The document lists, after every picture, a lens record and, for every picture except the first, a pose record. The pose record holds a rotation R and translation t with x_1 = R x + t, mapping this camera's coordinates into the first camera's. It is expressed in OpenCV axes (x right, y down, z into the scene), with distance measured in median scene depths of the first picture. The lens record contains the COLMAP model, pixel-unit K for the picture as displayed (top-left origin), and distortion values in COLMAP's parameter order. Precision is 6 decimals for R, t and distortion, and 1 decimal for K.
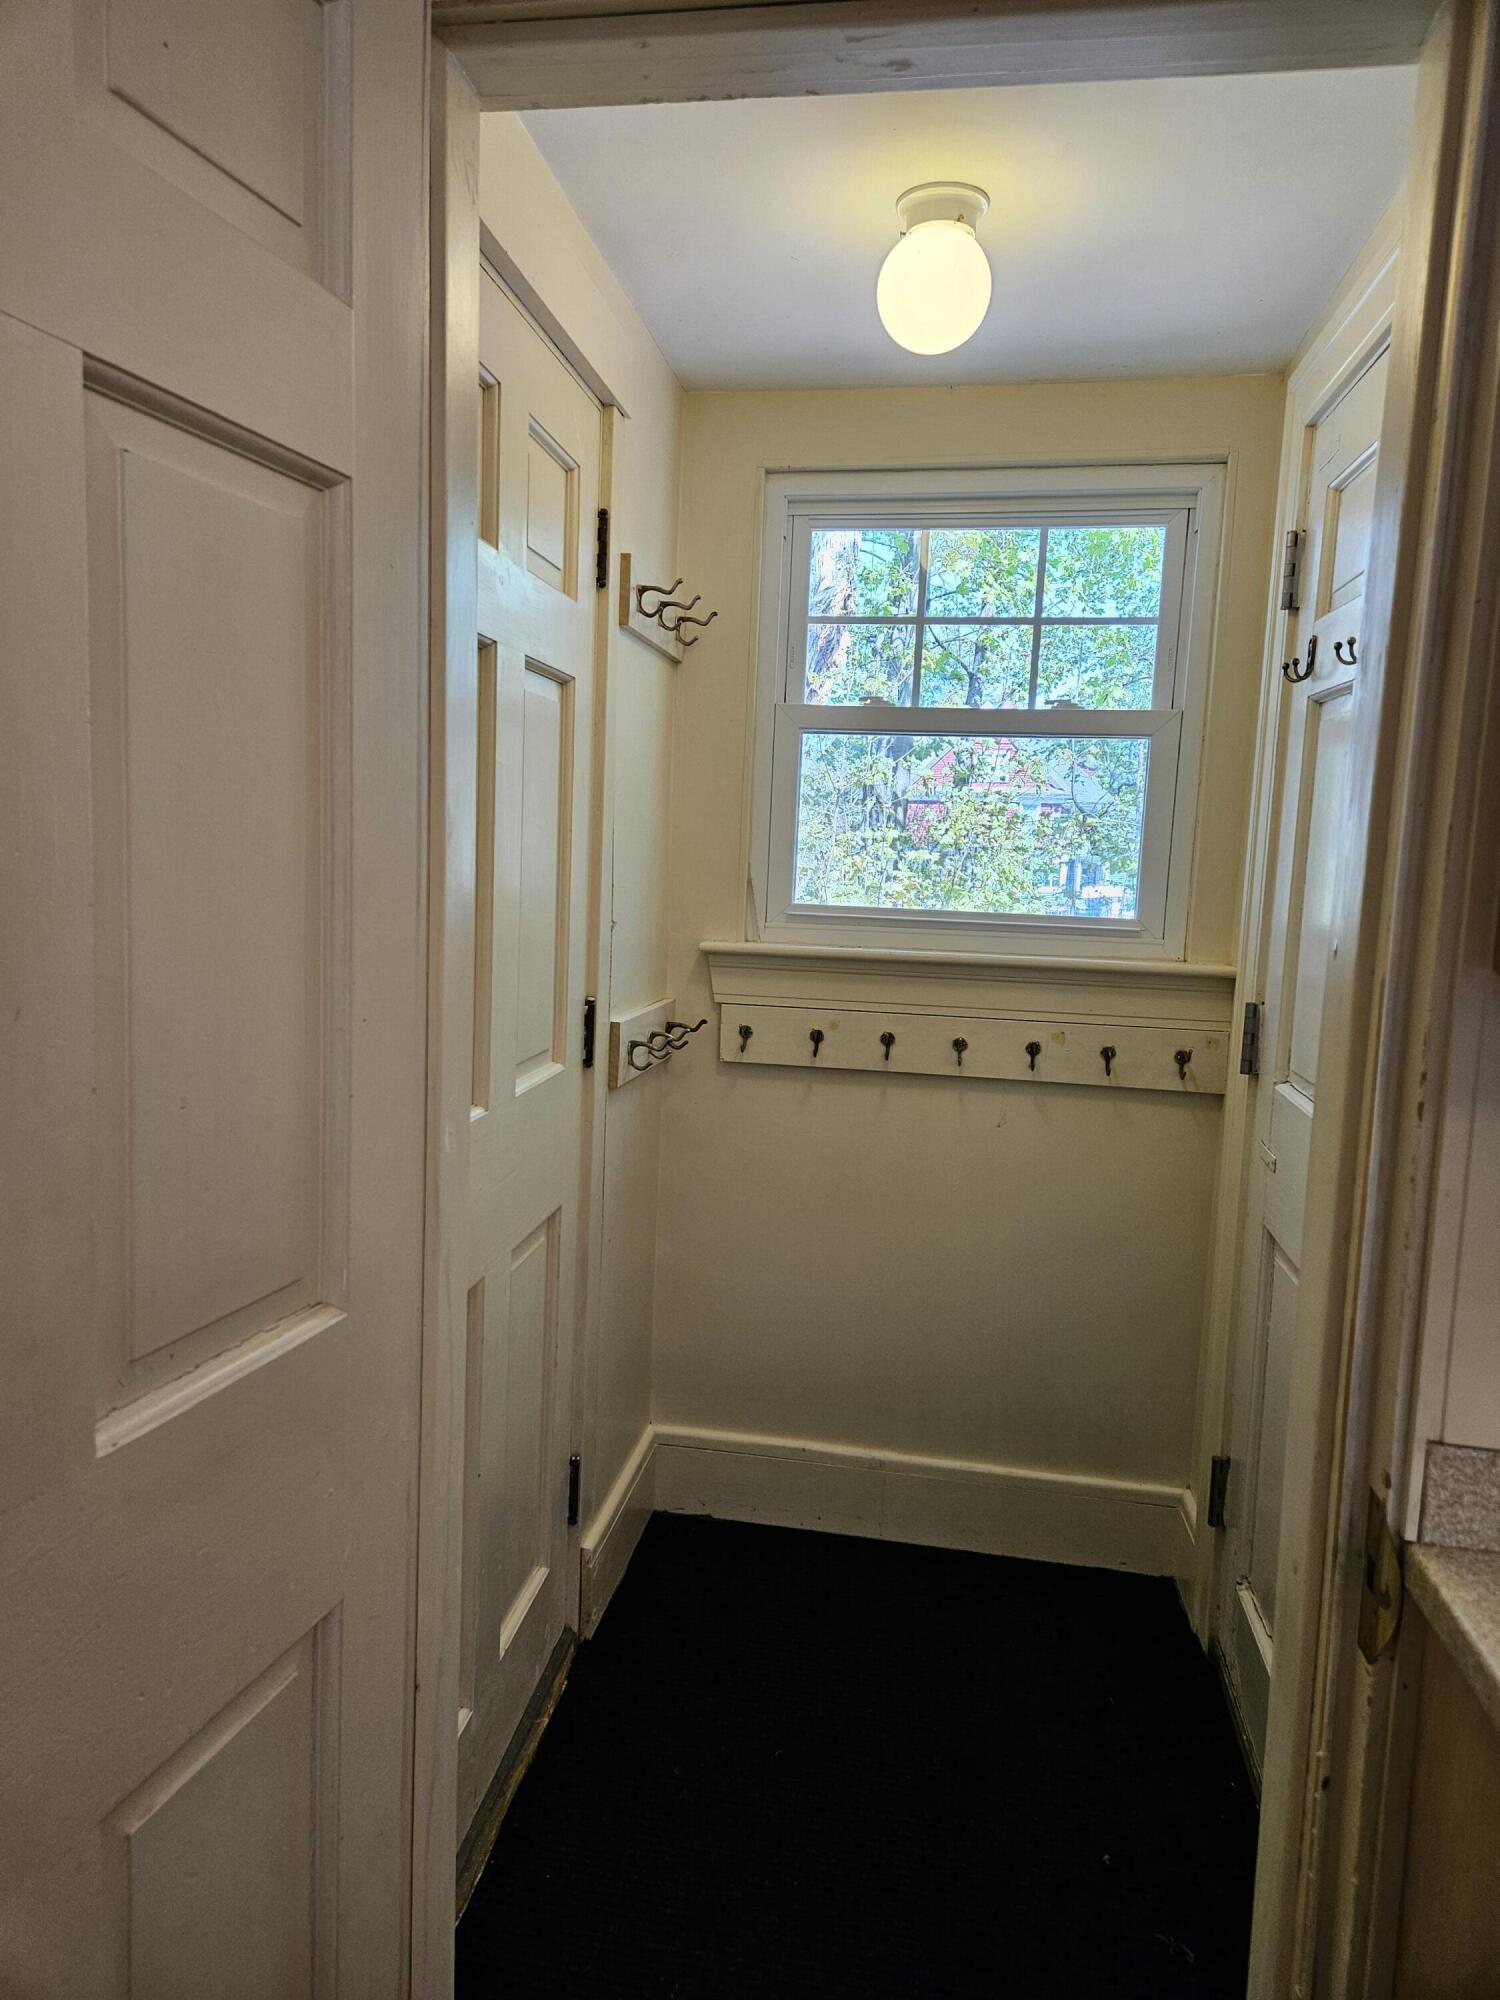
lens RADIAL K [[1329.2, 0, 747.0], [0, 1329.2, 992.3], [0, 0, 1]] dist [0.046230, 0.000399]
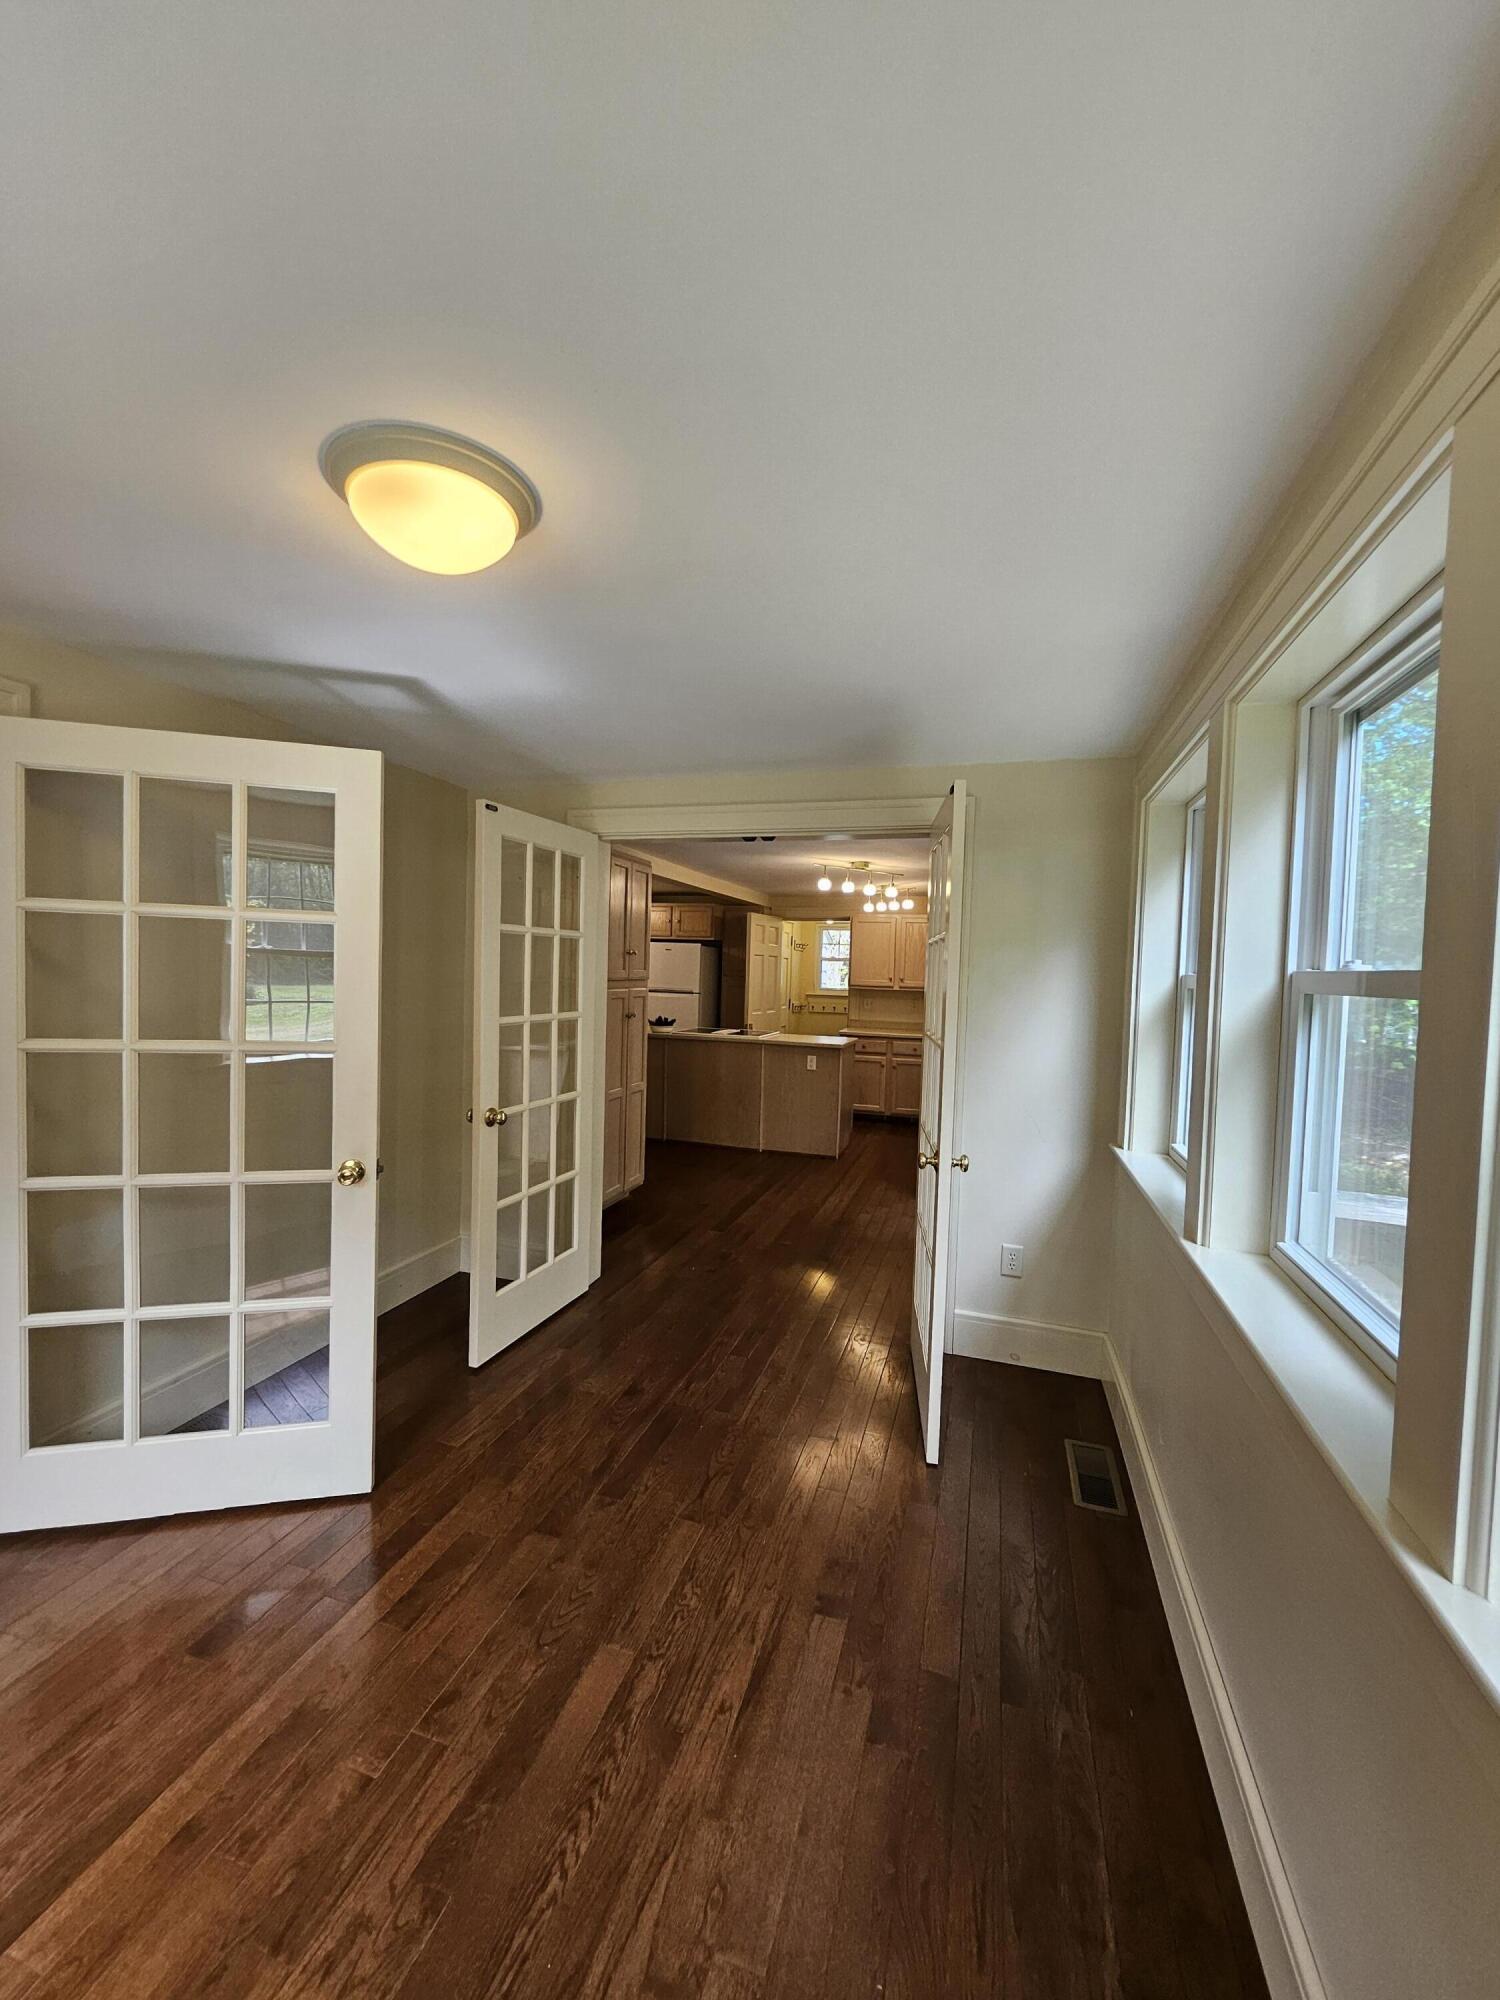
lens RADIAL K [[794.1, 0, 745.7], [0, 794.1, 1000.9], [0, 0, 1]] dist [-0.000036, 0.000210]
pose [[0.989032, -0.008048, -0.147483, 0.261521], [-0.002812, 0.997308, -0.073278, 0.301913], [0.147675, 0.072889, 0.986346, -3.046536]]
